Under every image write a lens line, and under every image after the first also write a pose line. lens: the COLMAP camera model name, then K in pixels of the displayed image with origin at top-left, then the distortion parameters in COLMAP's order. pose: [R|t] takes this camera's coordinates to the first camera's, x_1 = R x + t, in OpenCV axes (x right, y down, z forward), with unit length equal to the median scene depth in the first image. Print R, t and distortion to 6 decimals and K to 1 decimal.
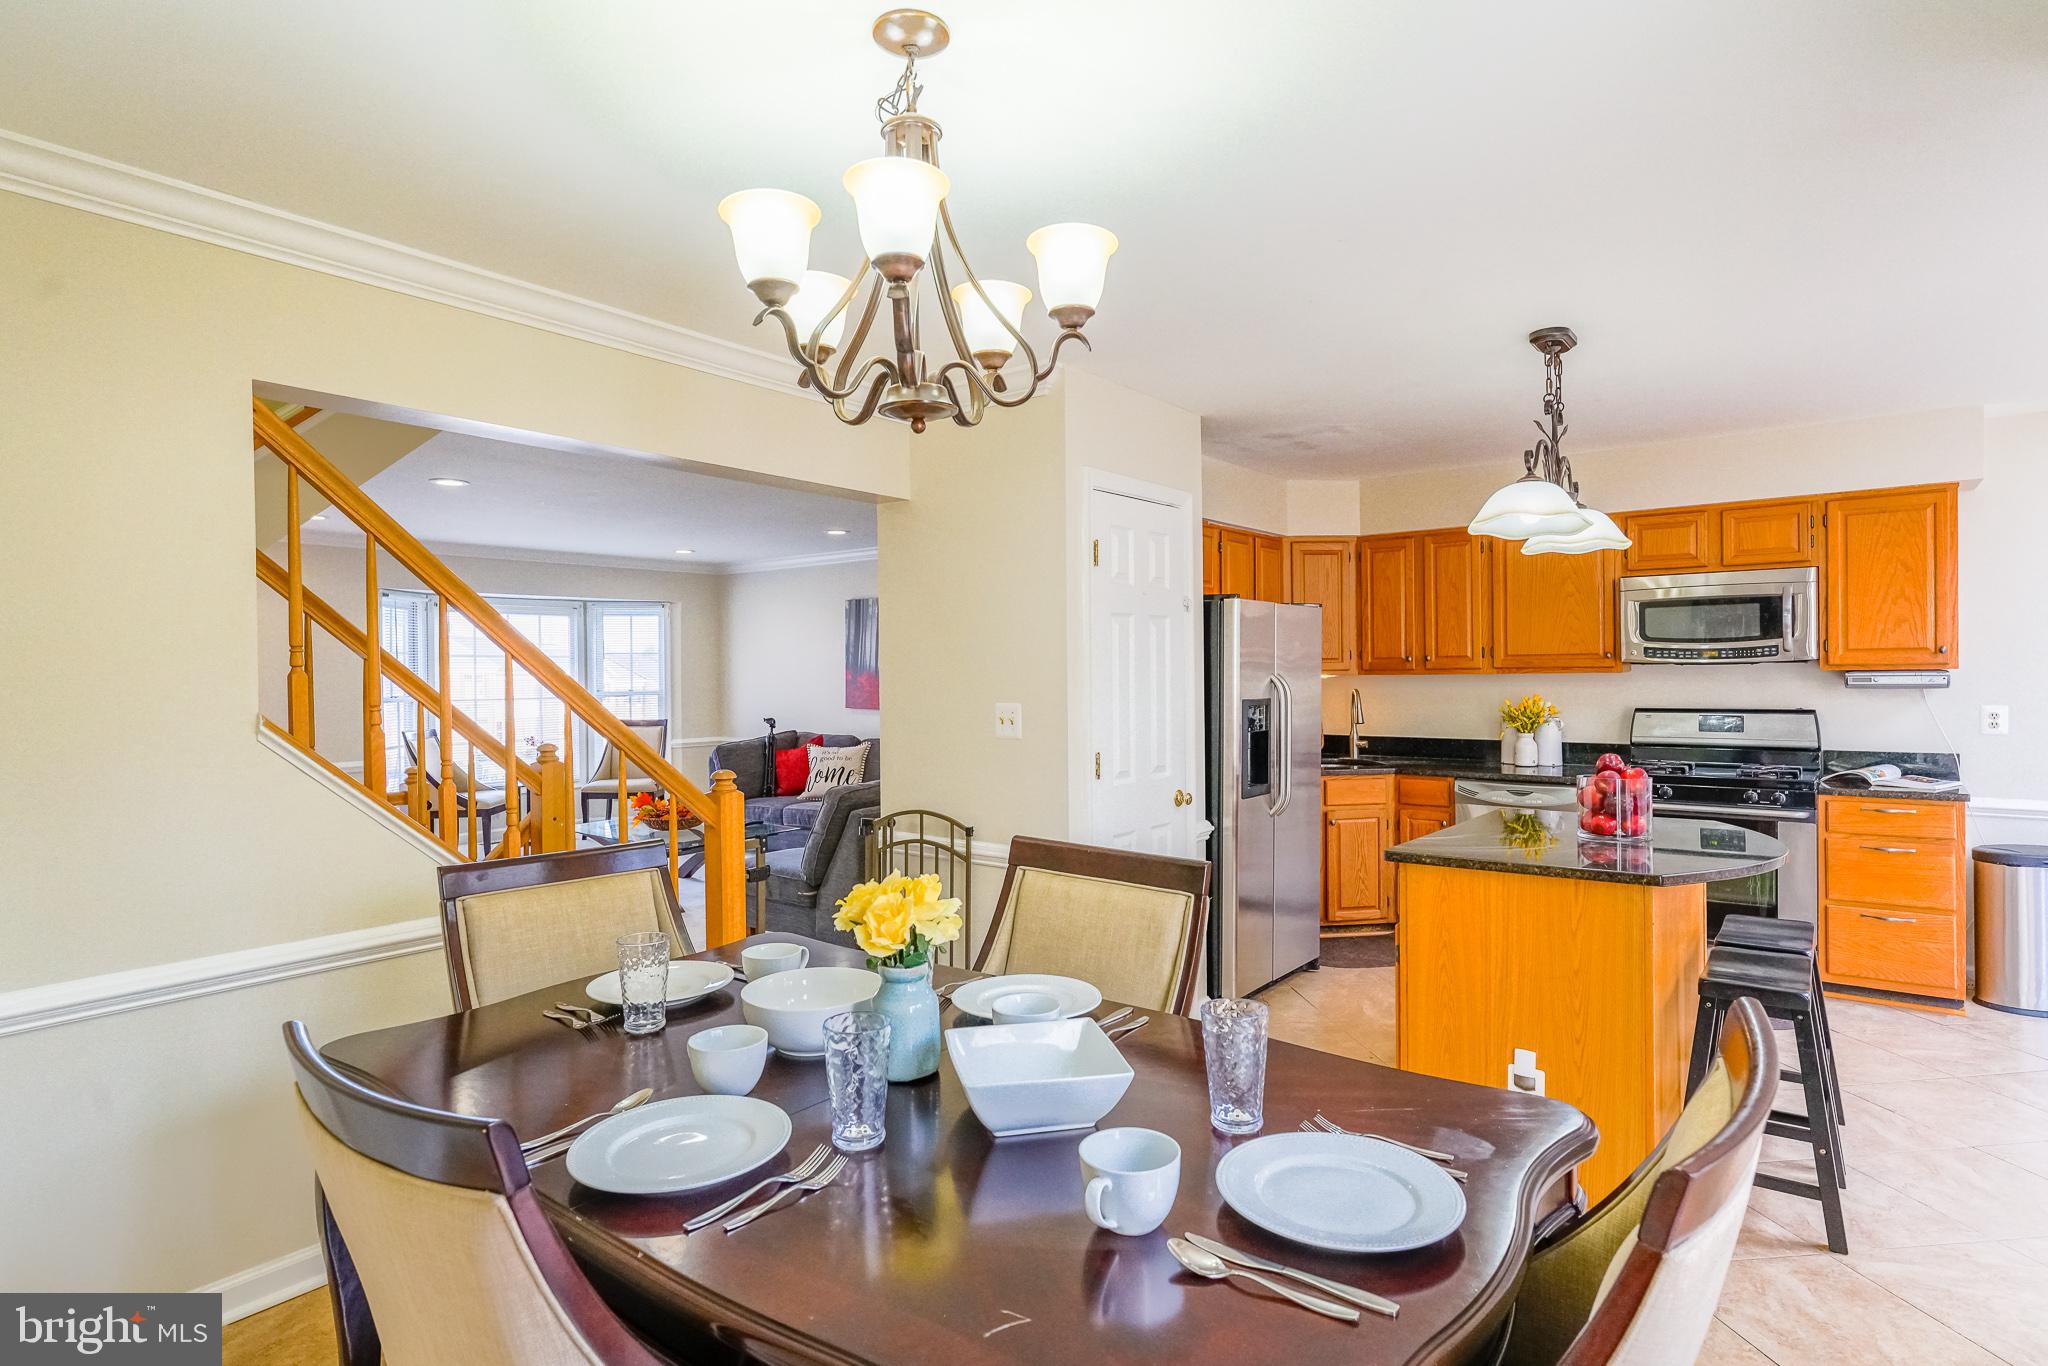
lens RADIAL K [[1057.8, 0, 1017.2], [0, 1057.8, 683.2], [0, 0, 1]] dist [-0.002784, -0.000510]
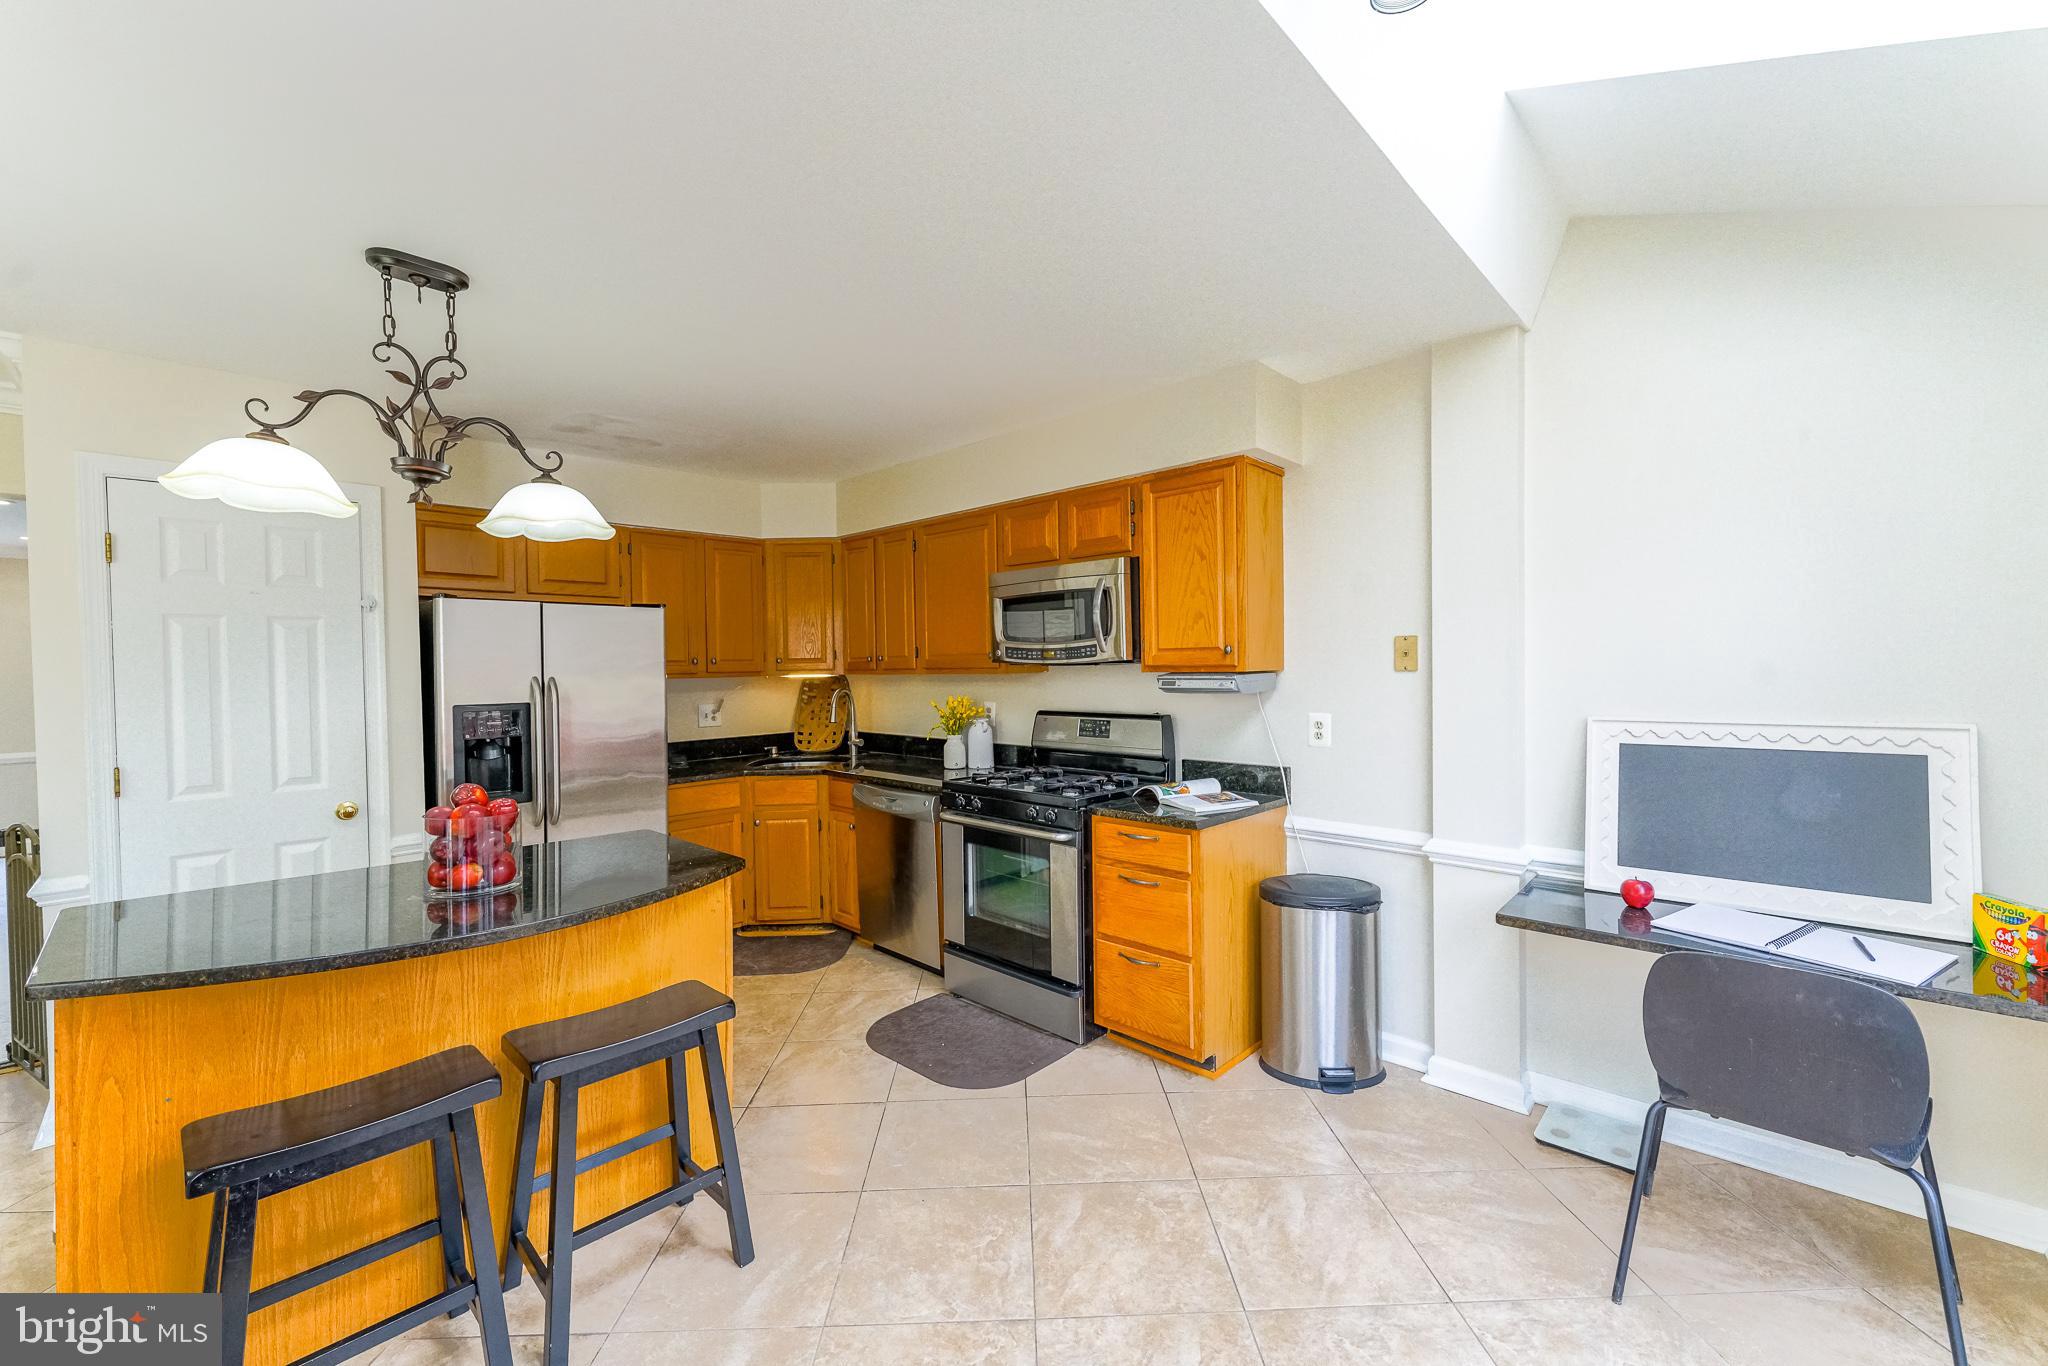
lens RADIAL K [[825.0, 0, 1017.7], [0, 825.0, 679.7], [0, 0, 1]] dist [0.003539, 0.000033]
pose [[0.994119, -0.000847, -0.108294, 0.690470], [0.001997, 0.999943, 0.010505, -0.012765], [0.108279, -0.010659, 0.994063, 0.275219]]
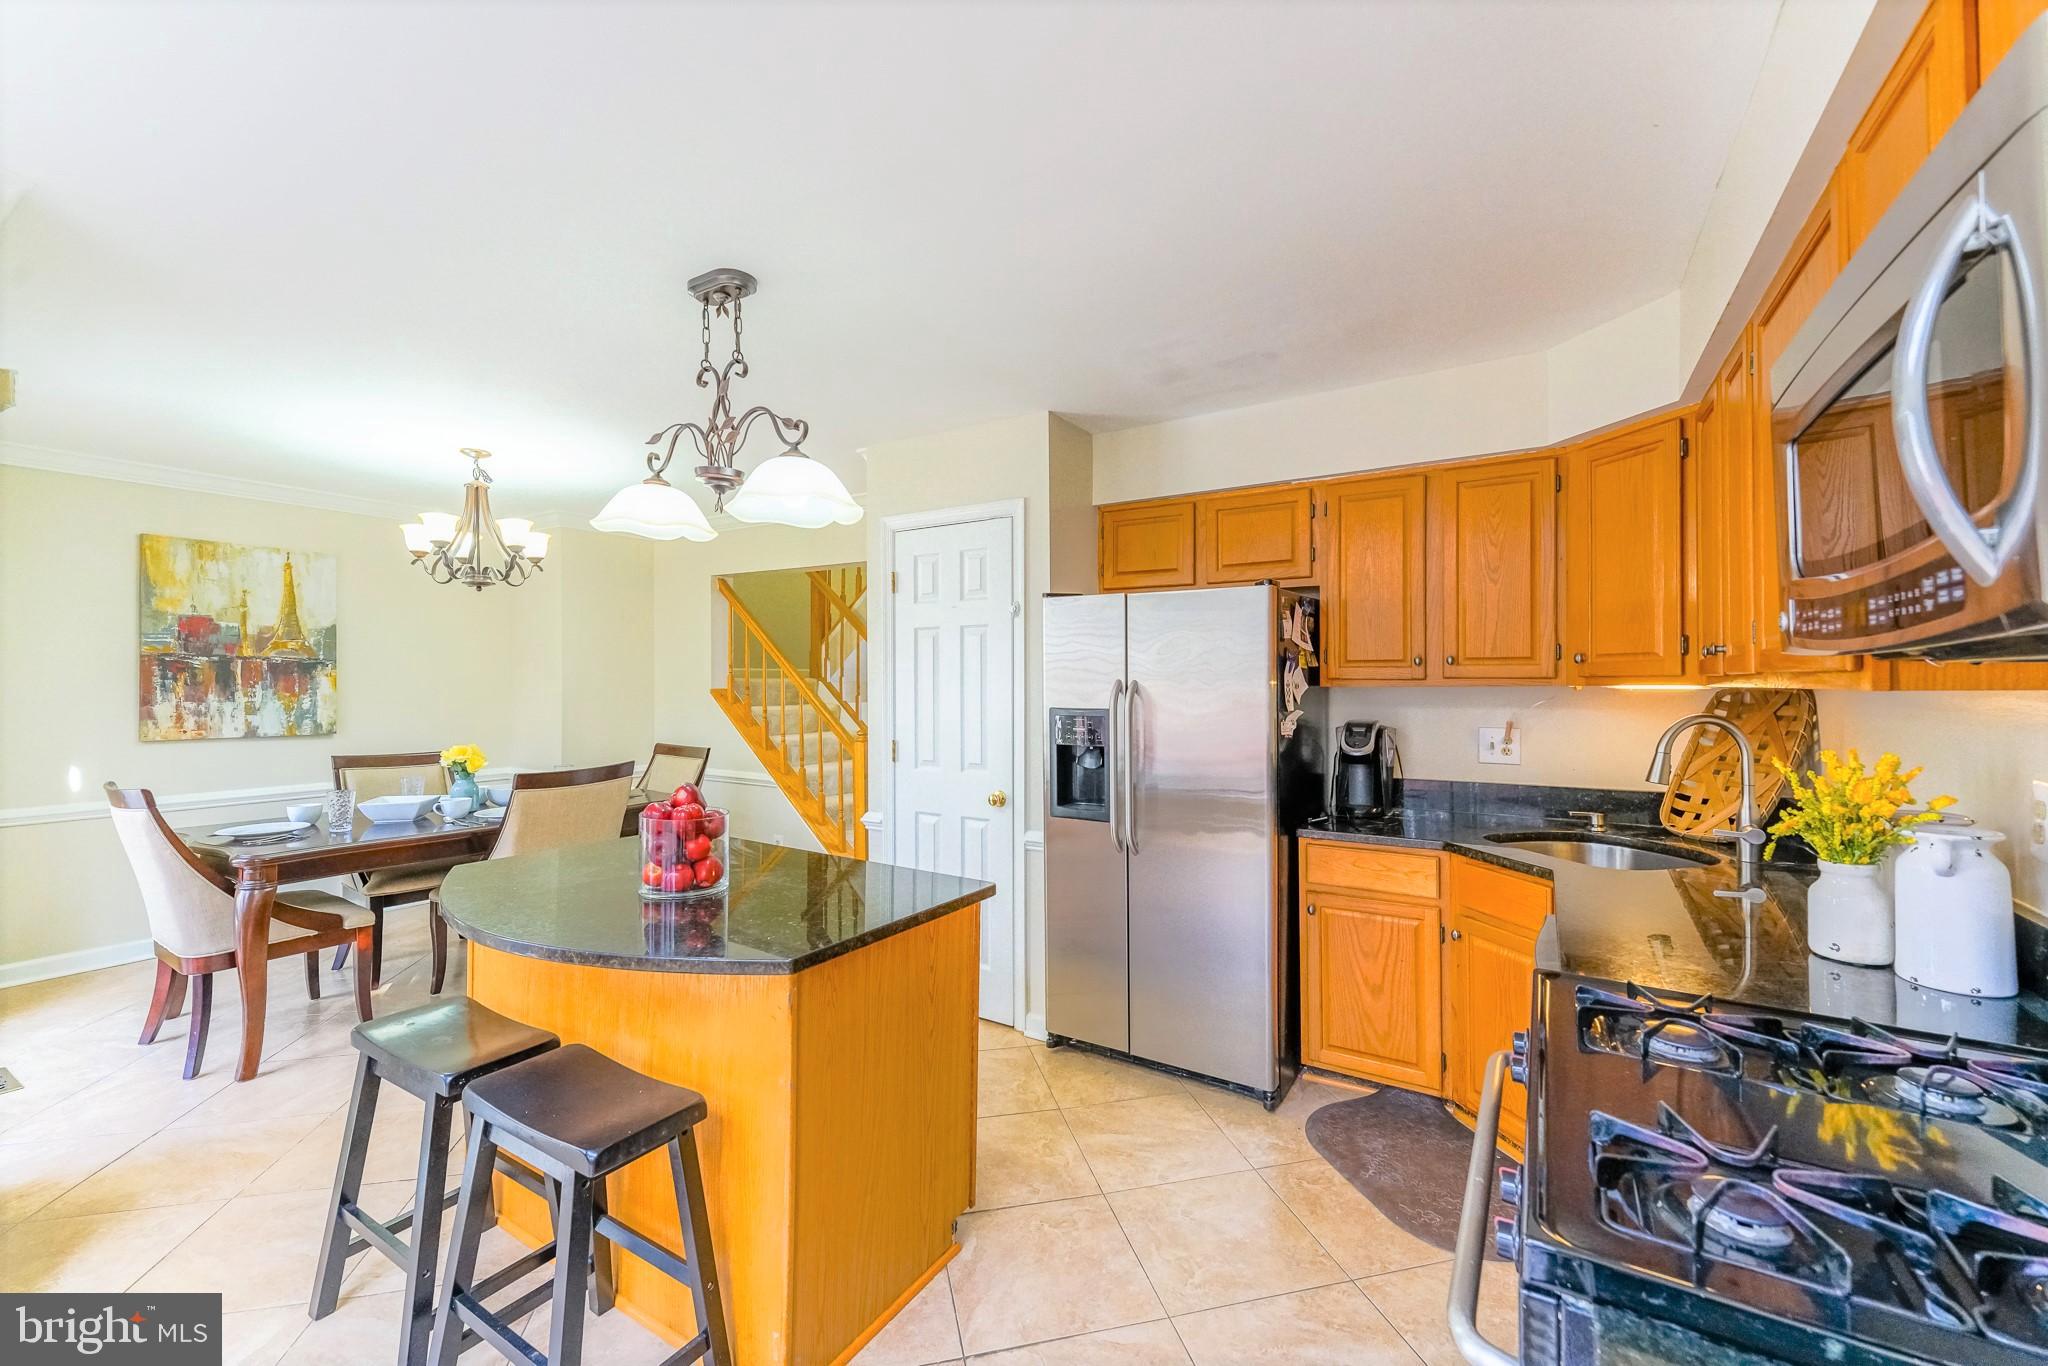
lens RADIAL K [[825.0, 0, 1022.9], [0, 825.0, 679.9], [0, 0, 1]] dist [0.003539, 0.000033]
pose [[0.104251, 0.009155, -0.994509, 0.799690], [-0.008184, 0.999932, 0.008347, -0.012953], [0.994517, 0.007269, 0.104319, 0.778959]]
